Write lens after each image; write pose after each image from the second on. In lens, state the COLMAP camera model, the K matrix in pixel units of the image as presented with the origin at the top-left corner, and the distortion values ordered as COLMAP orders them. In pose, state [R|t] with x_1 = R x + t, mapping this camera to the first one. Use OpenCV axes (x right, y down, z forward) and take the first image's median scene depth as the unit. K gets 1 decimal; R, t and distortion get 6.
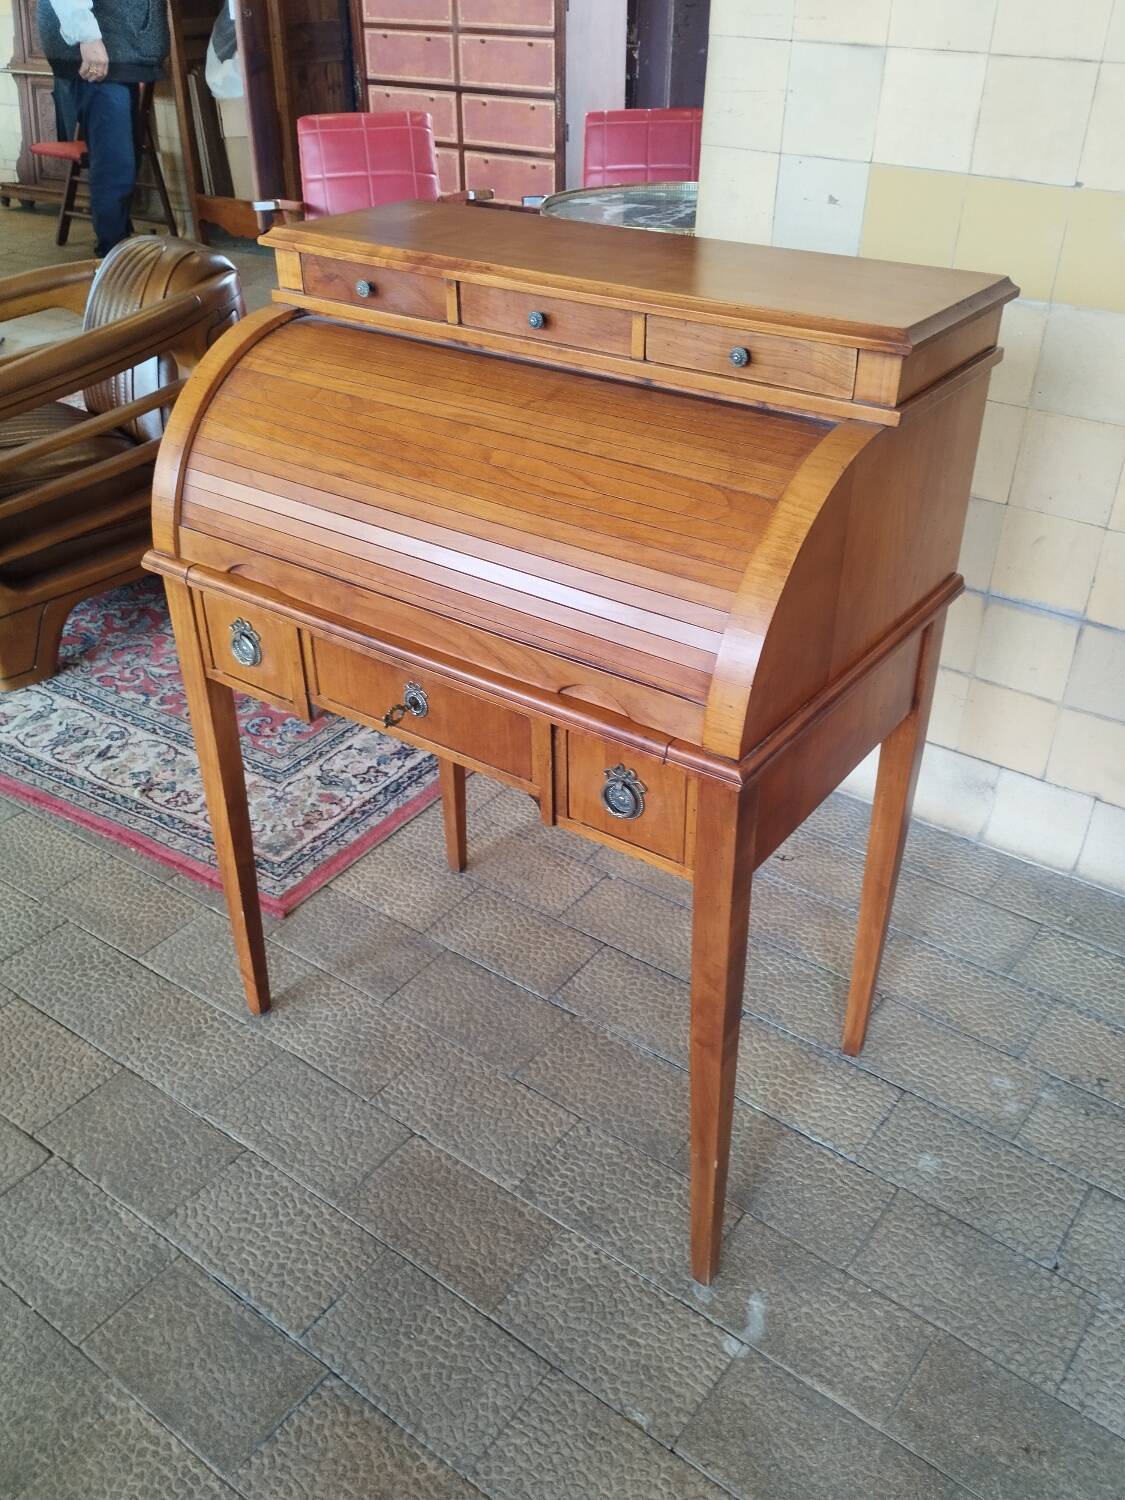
lens RADIAL K [[1297.1, 0, 588.5], [0, 1297.1, 778.3], [0, 0, 1]] dist [0.051044, -0.078787]
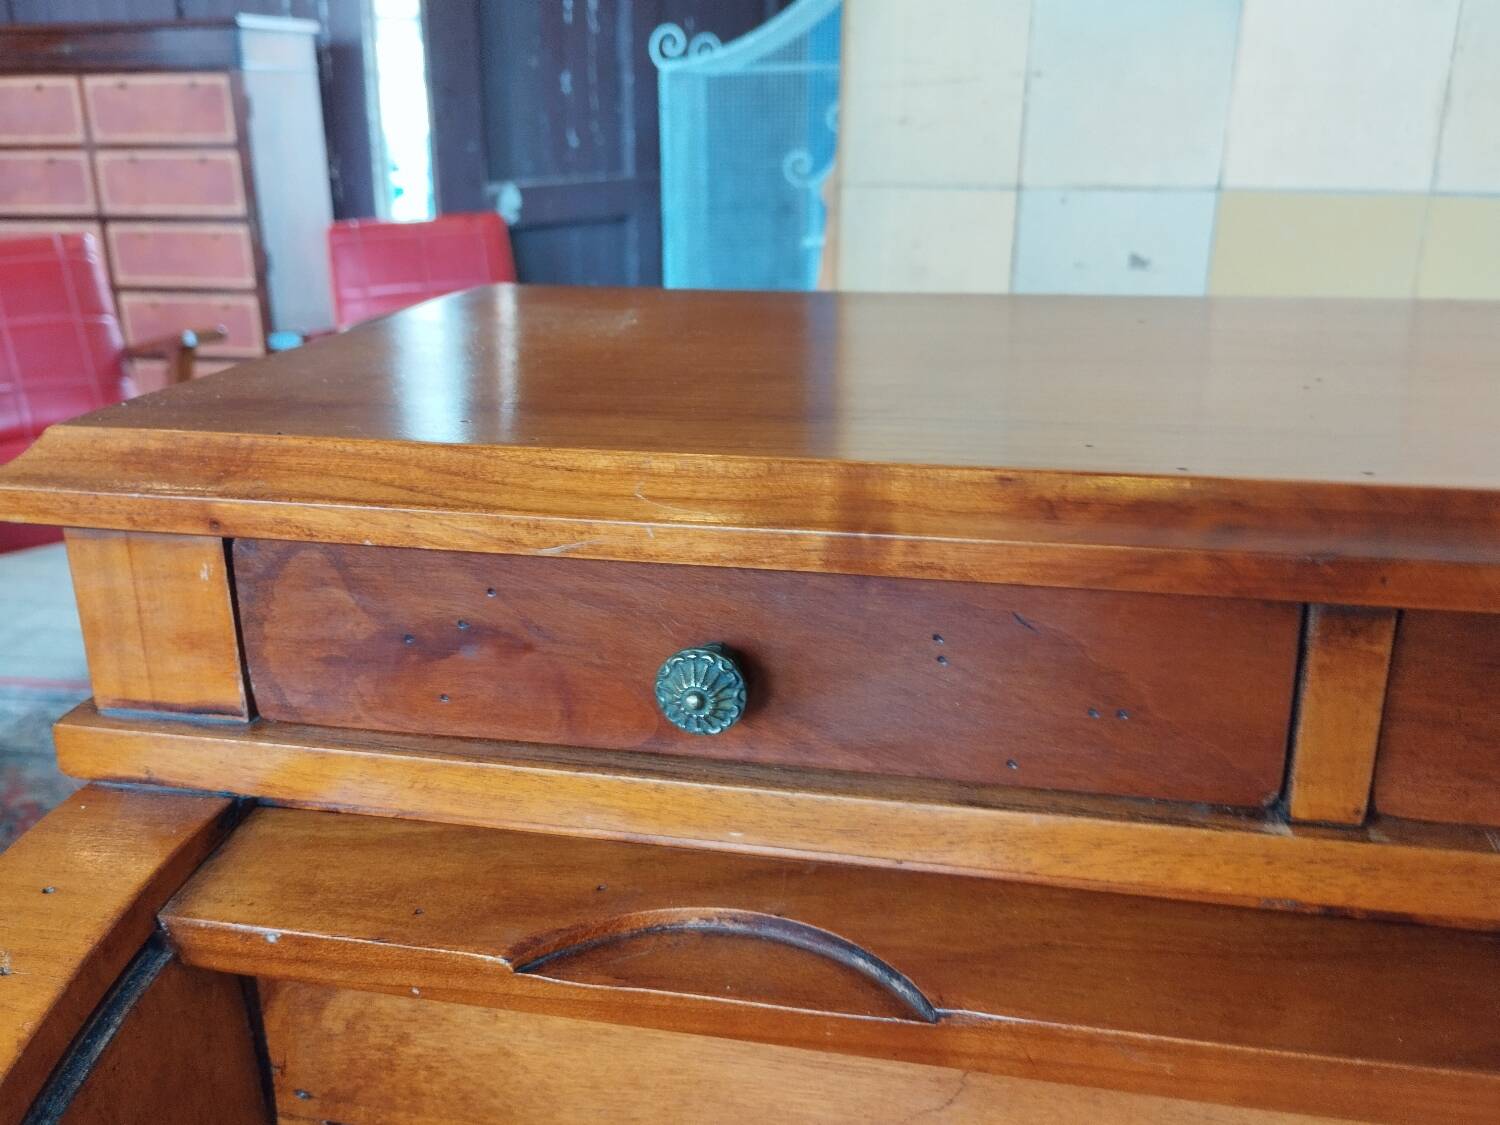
lens RADIAL K [[1297.1, 0, 766.0], [0, 1297.1, 572.9], [0, 0, 1]] dist [0.051044, -0.078787]
pose [[0.913073, -0.145610, 0.380913, -0.177281], [0.230197, 0.955065, -0.186710, -0.273891], [-0.336610, 0.258165, 0.905563, 0.640246]]
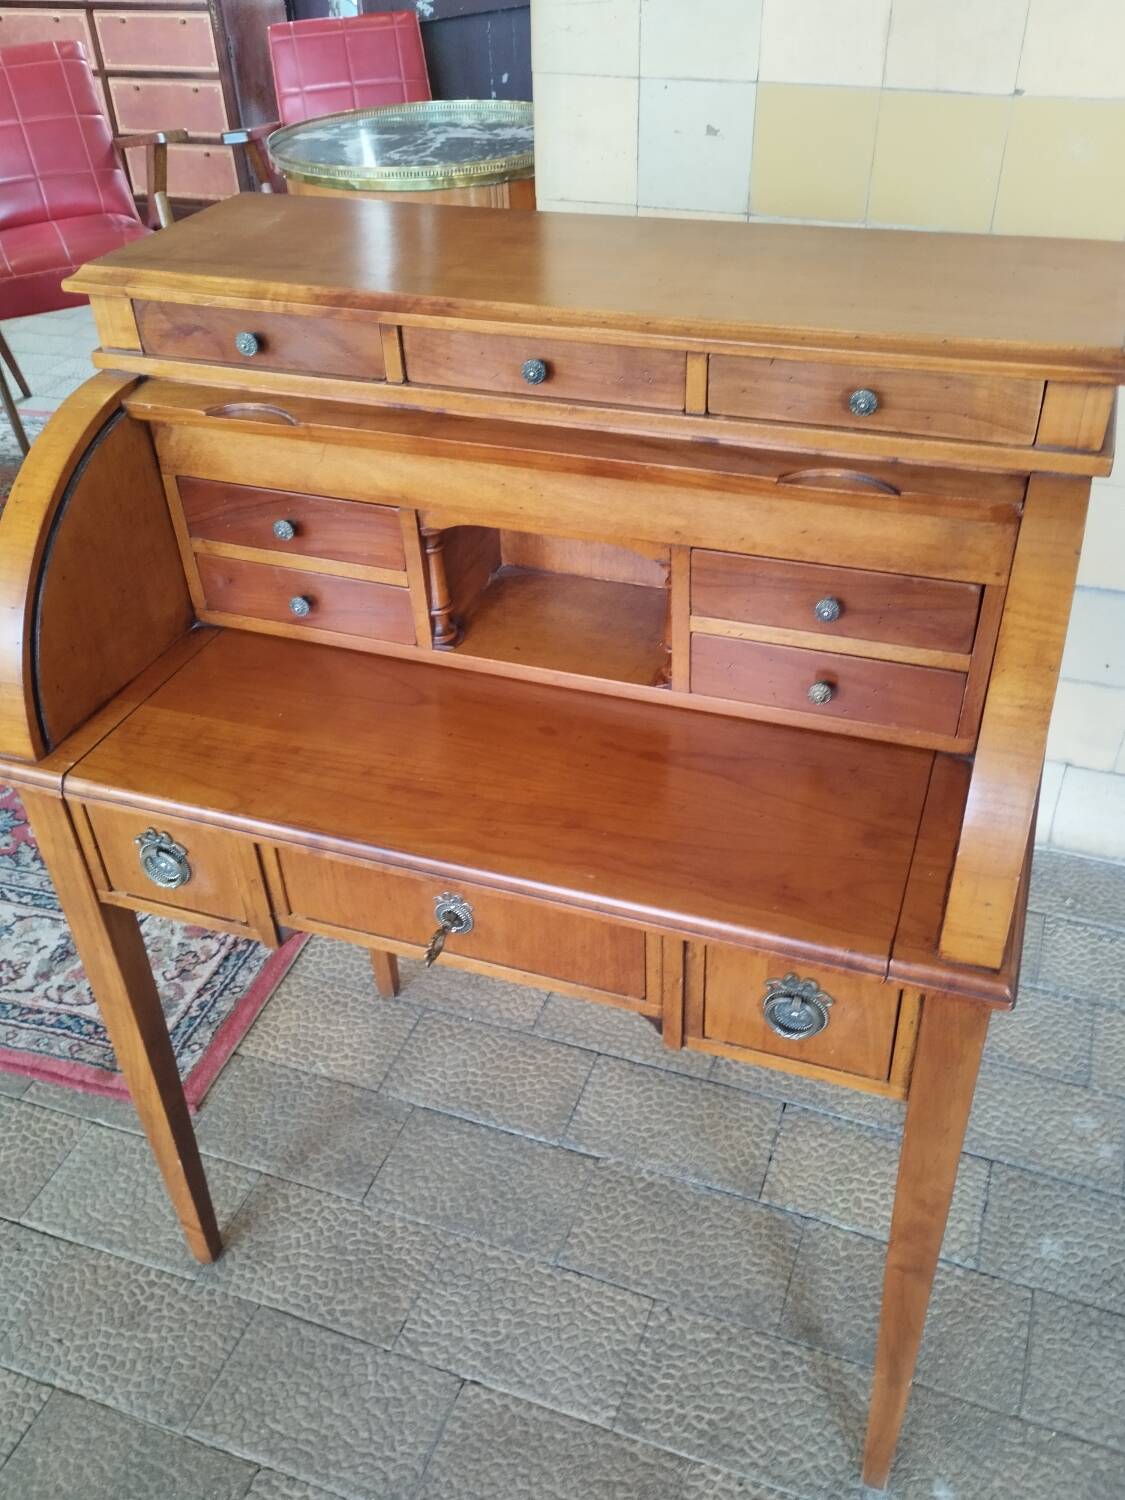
lens RADIAL K [[1297.1, 0, 598.3], [0, 1297.1, 766.4], [0, 0, 1]] dist [0.051044, -0.078787]
pose [[0.959222, -0.191002, 0.208353, -0.139353], [0.177493, 0.980709, 0.081893, -0.135539], [-0.219975, -0.041573, 0.974619, 0.202853]]
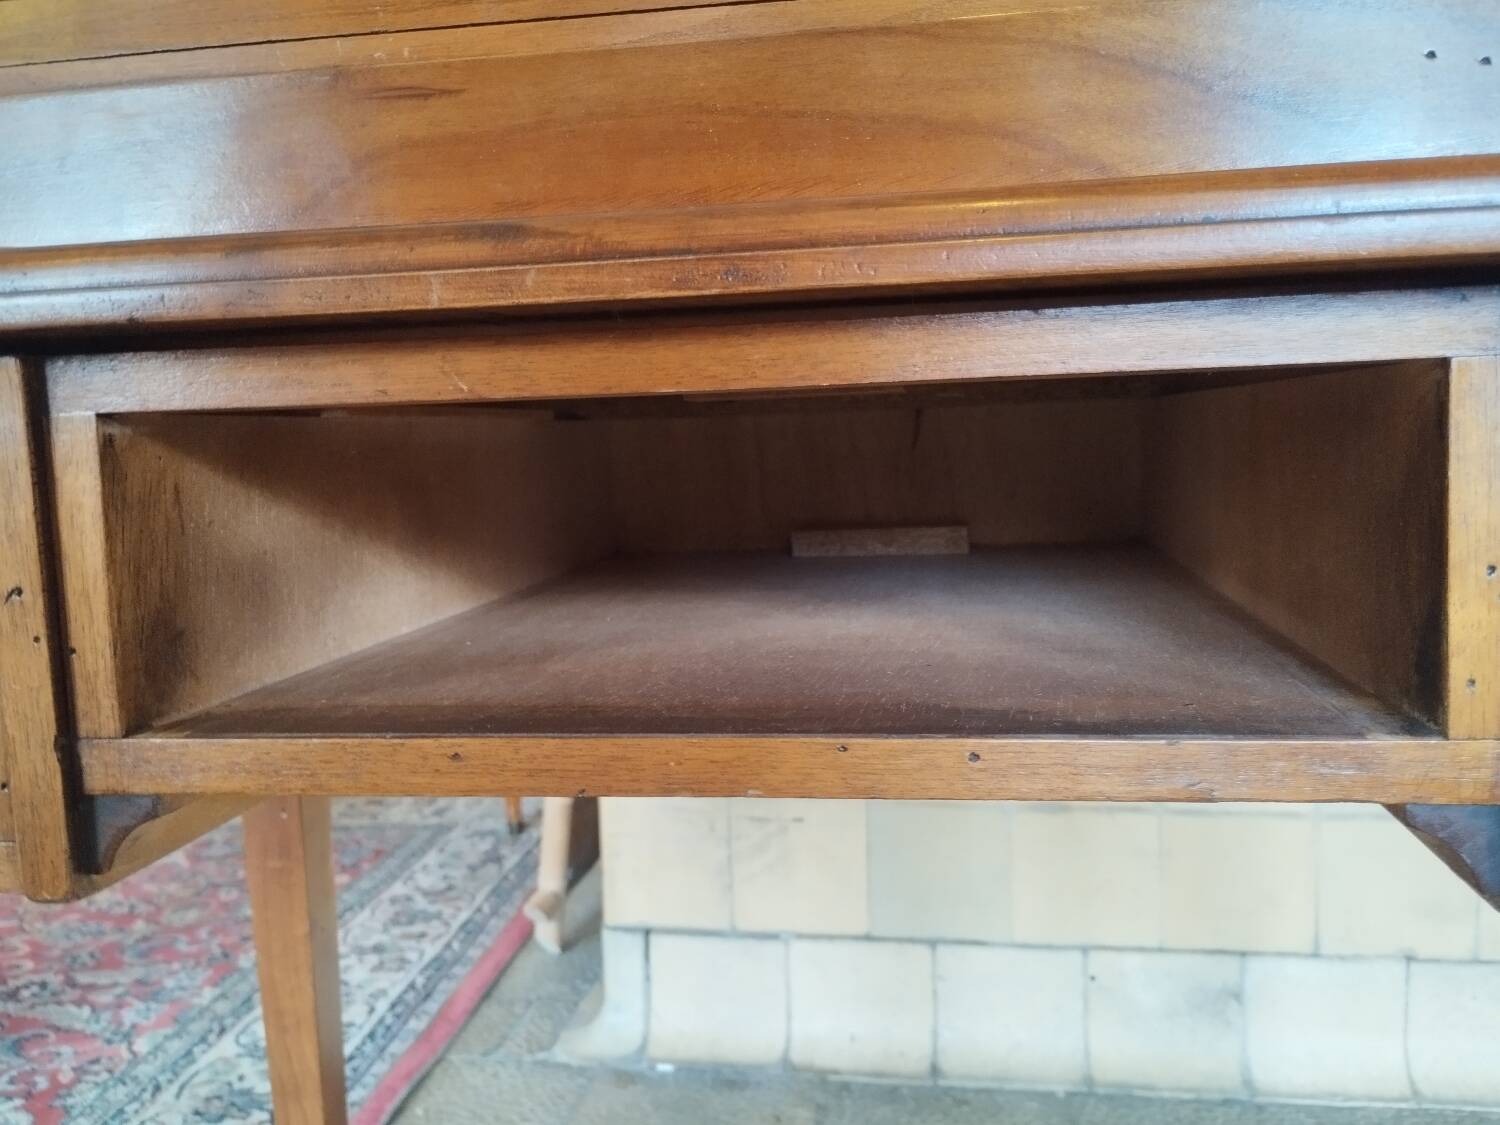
lens RADIAL K [[1297.1, 0, 751.7], [0, 1297.1, 577.7], [0, 0, 1]] dist [0.051044, -0.078787]
pose [[0.893876, -0.085498, 0.440087, -0.163047], [0.279941, 0.873193, -0.398958, 0.020907], [-0.350171, 0.479817, 0.804460, 0.610871]]
